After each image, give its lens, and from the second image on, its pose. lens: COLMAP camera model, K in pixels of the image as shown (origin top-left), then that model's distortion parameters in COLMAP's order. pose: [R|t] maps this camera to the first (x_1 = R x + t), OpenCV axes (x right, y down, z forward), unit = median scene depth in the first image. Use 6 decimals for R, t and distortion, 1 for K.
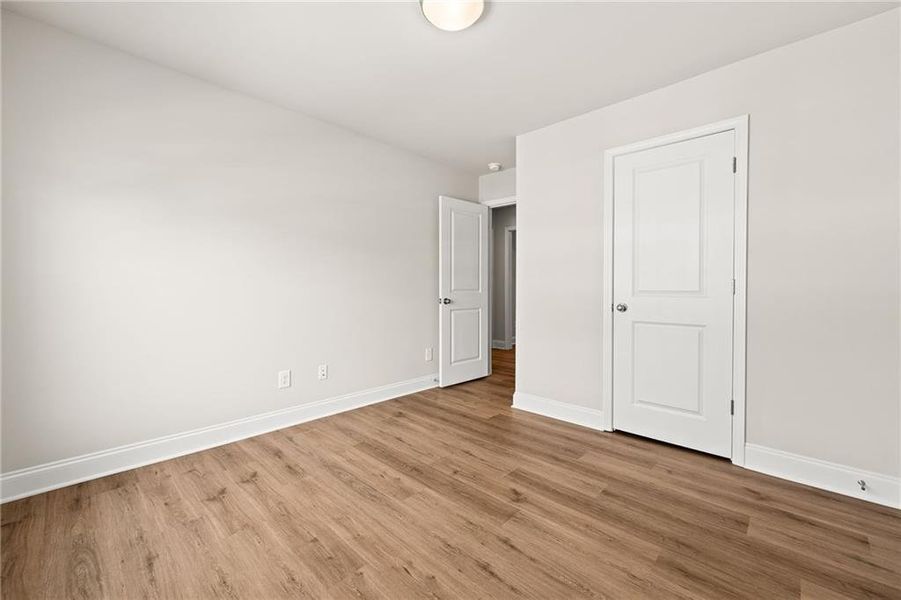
lens RADIAL K [[369.5, 0, 453.9], [0, 369.5, 297.2], [0, 0, 1]] dist [-0.000141, -0.000154]
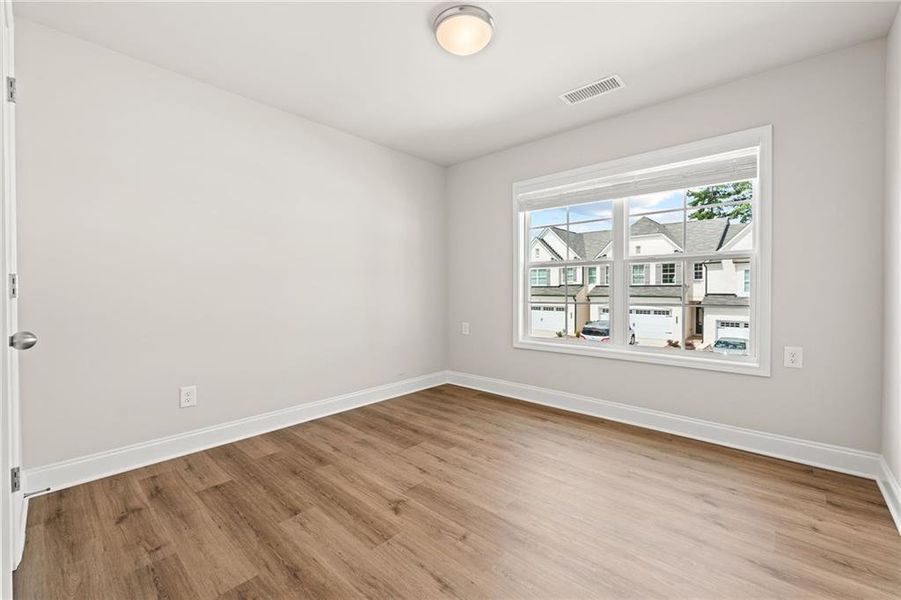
lens RADIAL K [[369.5, 0, 453.9], [0, 369.5, 297.2], [0, 0, 1]] dist [-0.000141, -0.000154]
pose [[-0.999930, 0.000130, -0.011799, 0.038498], [-0.000409, 0.998956, 0.045688, -0.040985], [0.011793, 0.045690, -0.998886, 2.013928]]
